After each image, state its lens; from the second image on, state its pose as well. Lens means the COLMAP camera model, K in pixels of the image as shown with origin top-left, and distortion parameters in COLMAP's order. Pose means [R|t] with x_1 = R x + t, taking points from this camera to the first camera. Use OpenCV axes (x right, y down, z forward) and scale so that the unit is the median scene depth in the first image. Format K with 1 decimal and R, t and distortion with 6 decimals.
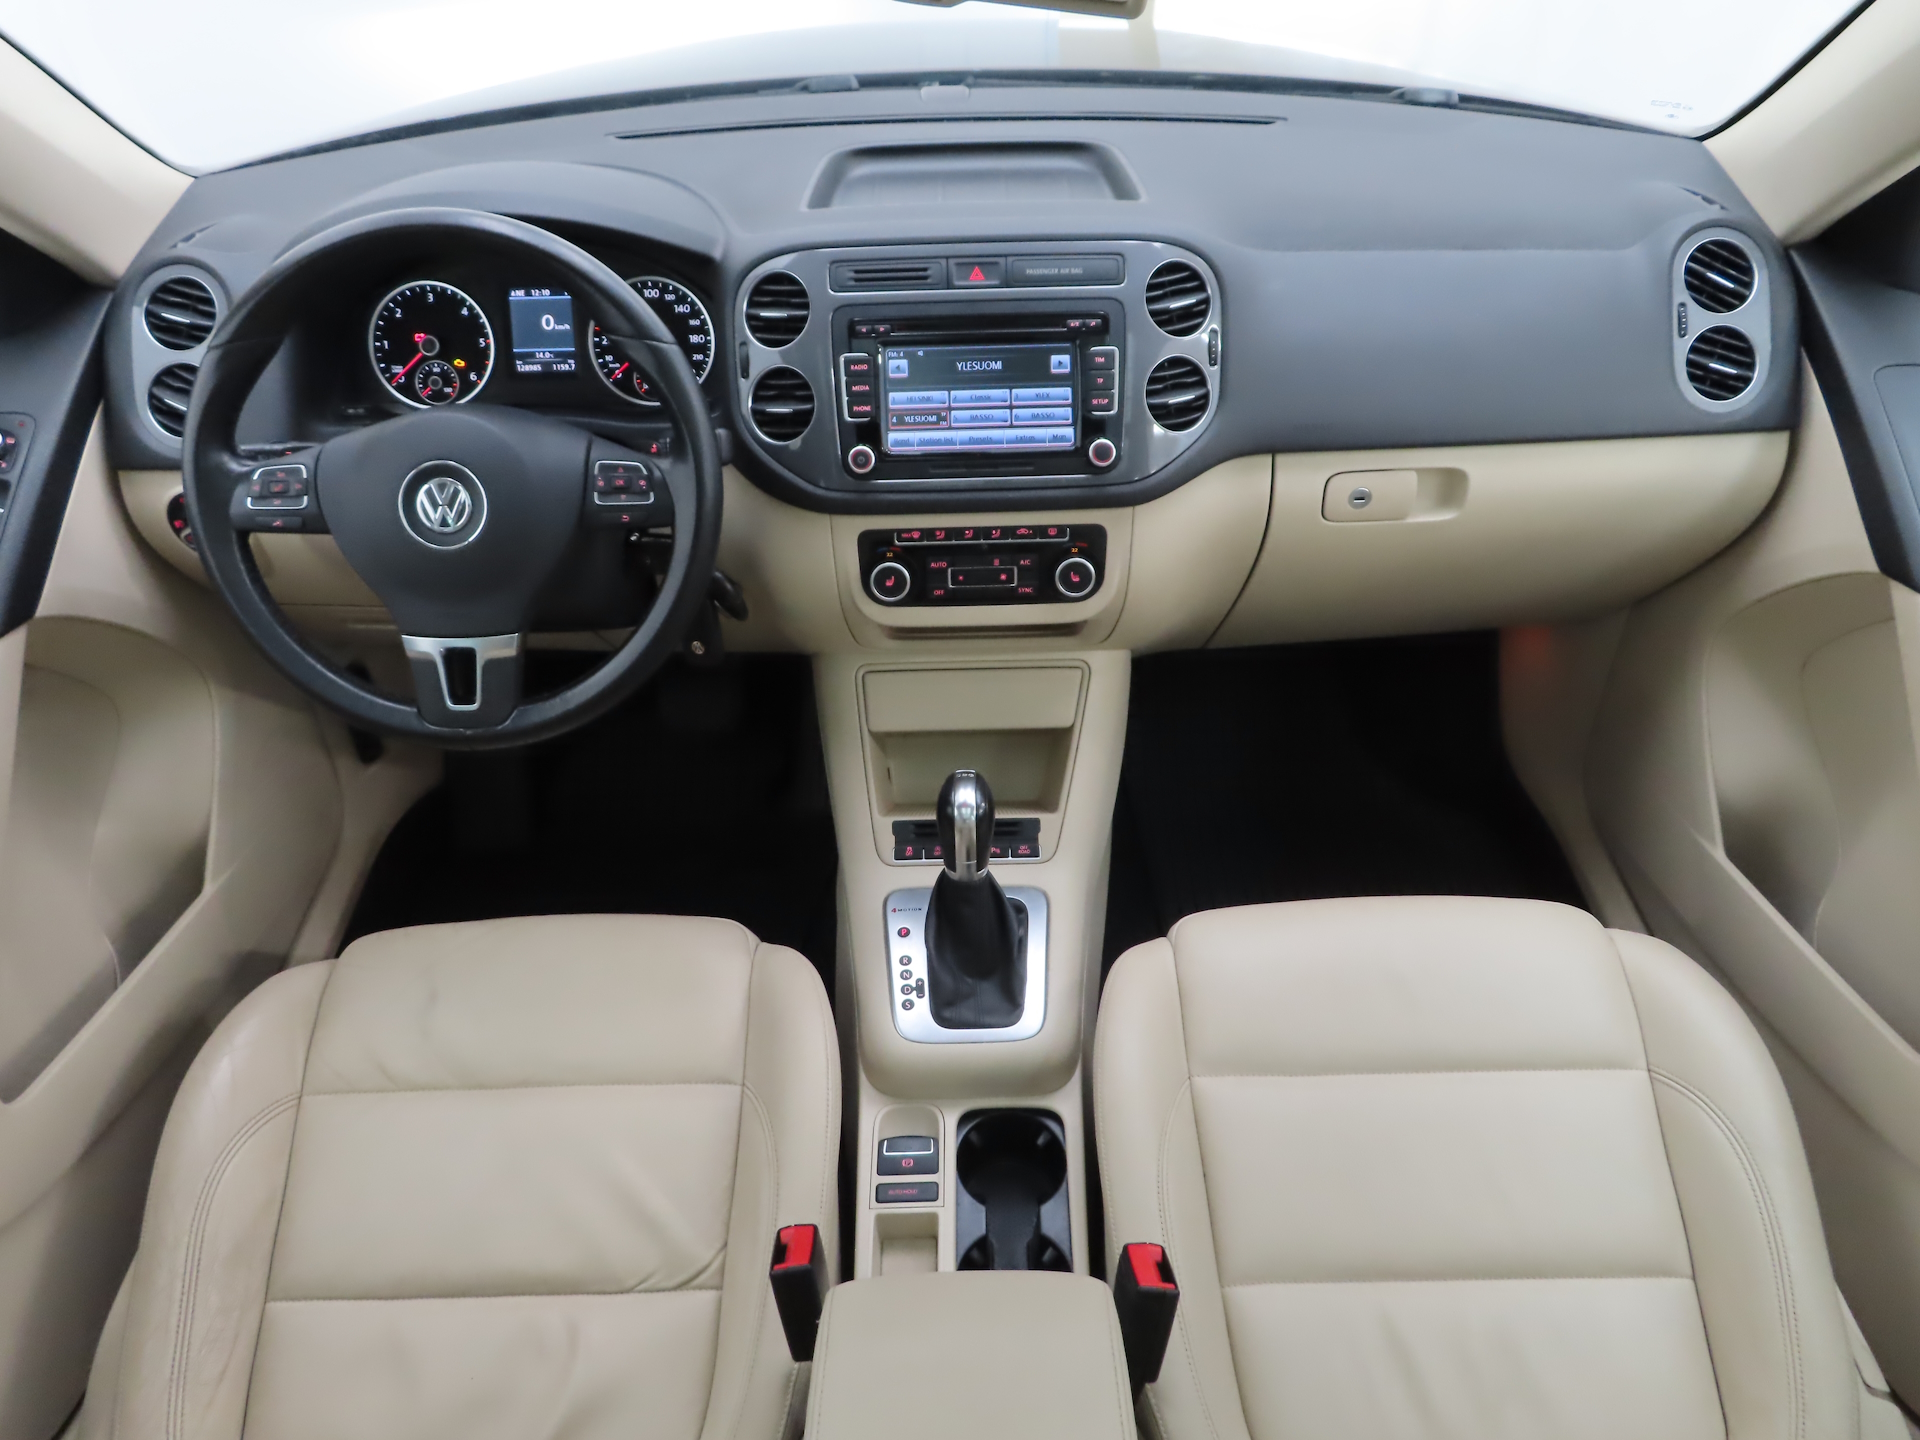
lens RADIAL K [[1411.5, 0, 958.7], [0, 1411.5, 722.3], [0, 0, 1]] dist [-0.004208, 0.011187]
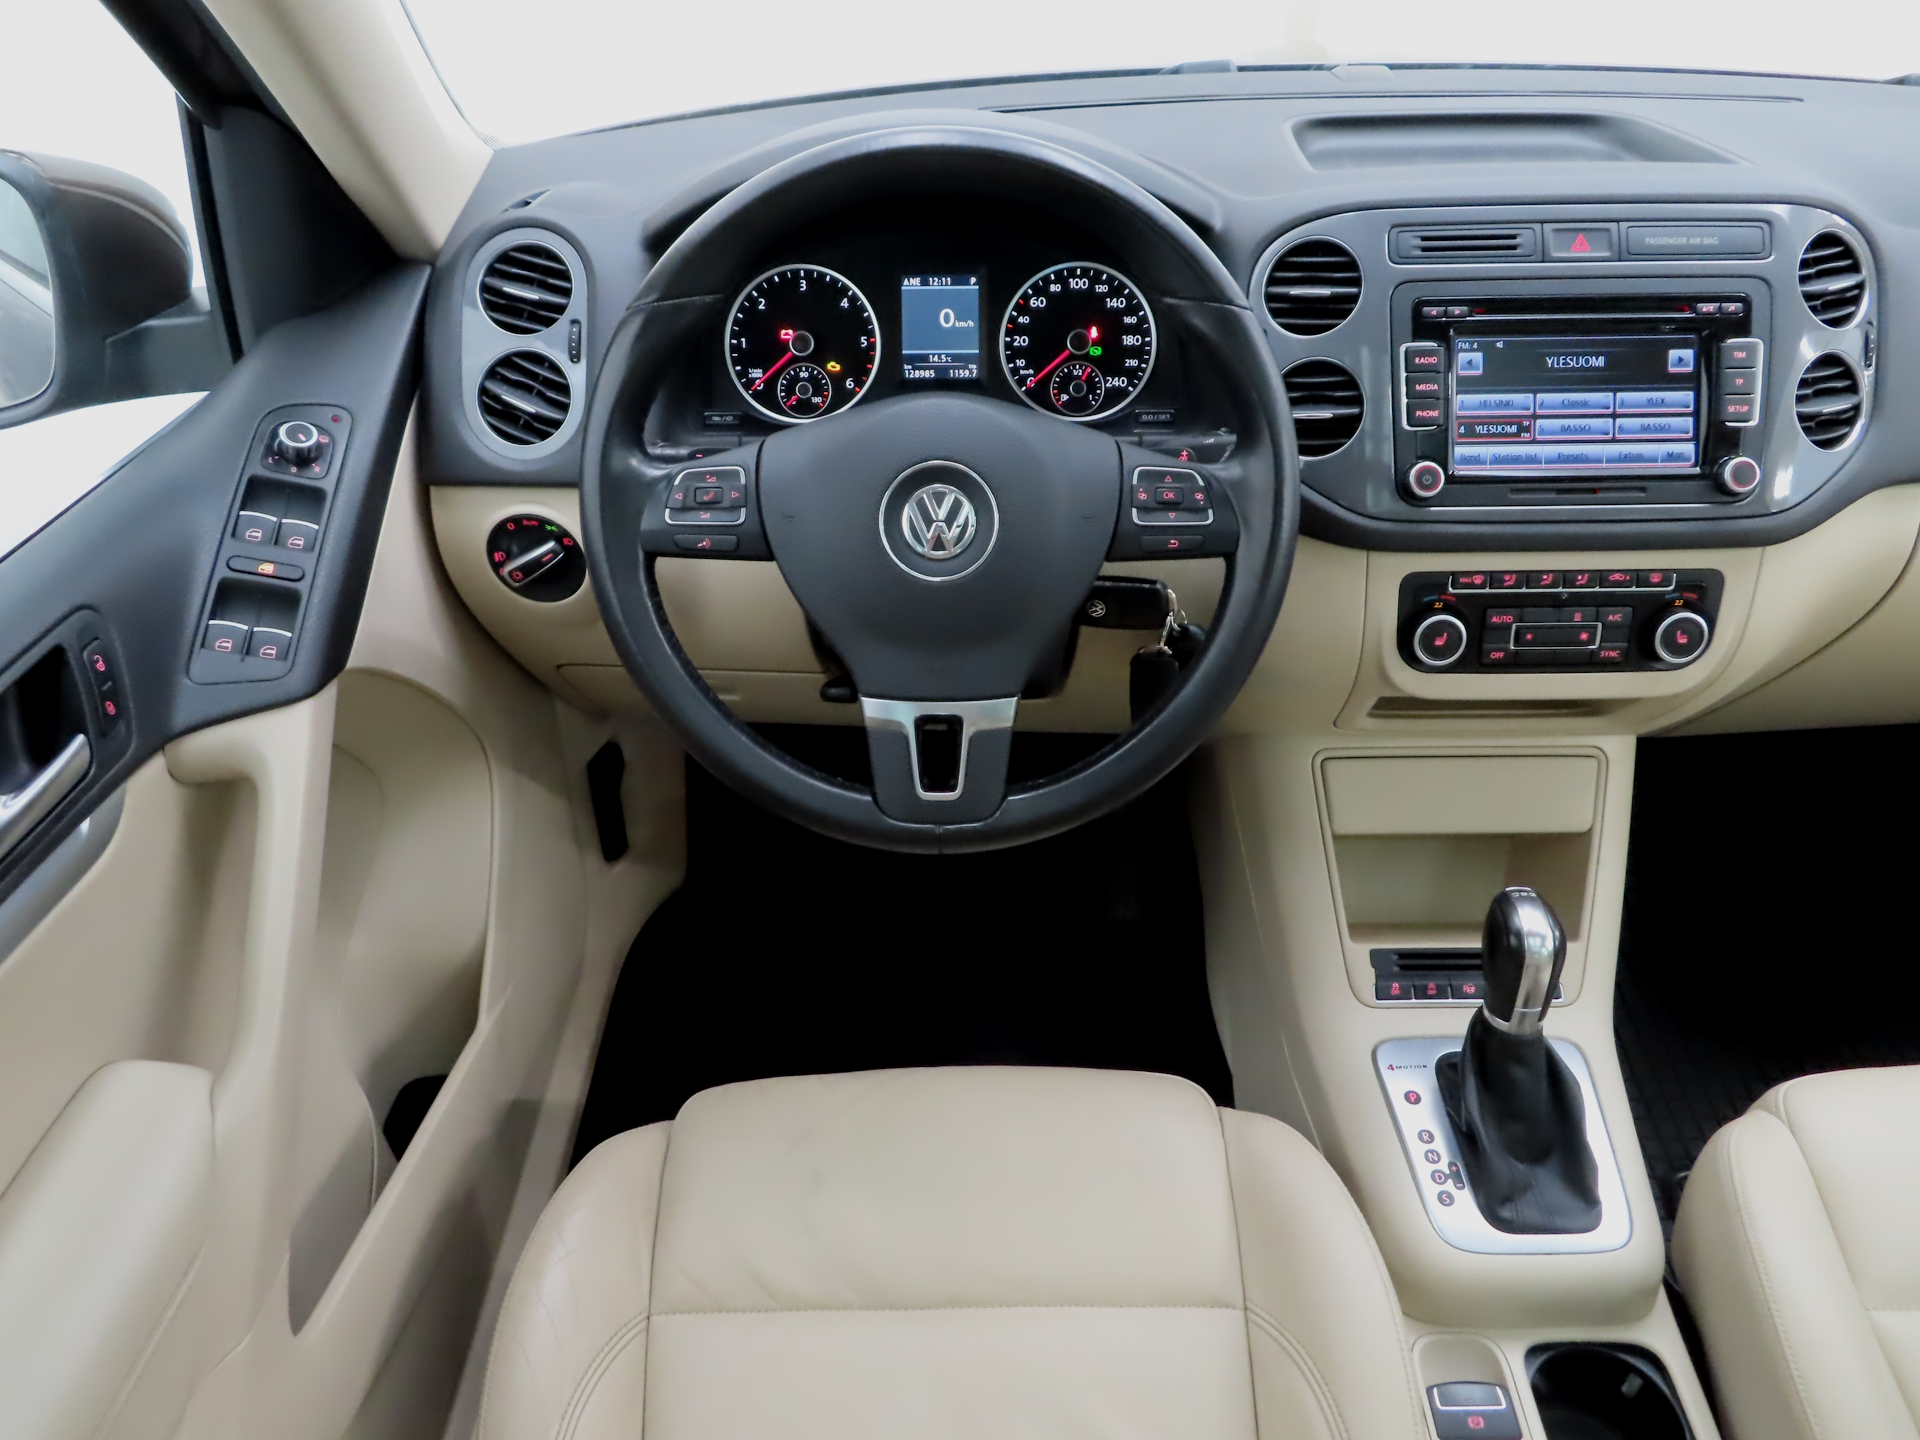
lens RADIAL K [[1411.5, 0, 964.9], [0, 1411.5, 718.5], [0, 0, 1]] dist [-0.004208, 0.011187]
pose [[0.999903, 0.013801, -0.001644, -0.303754], [-0.013883, 0.997388, -0.070886, 0.001106], [0.000661, 0.070902, 0.997483, 0.235422]]
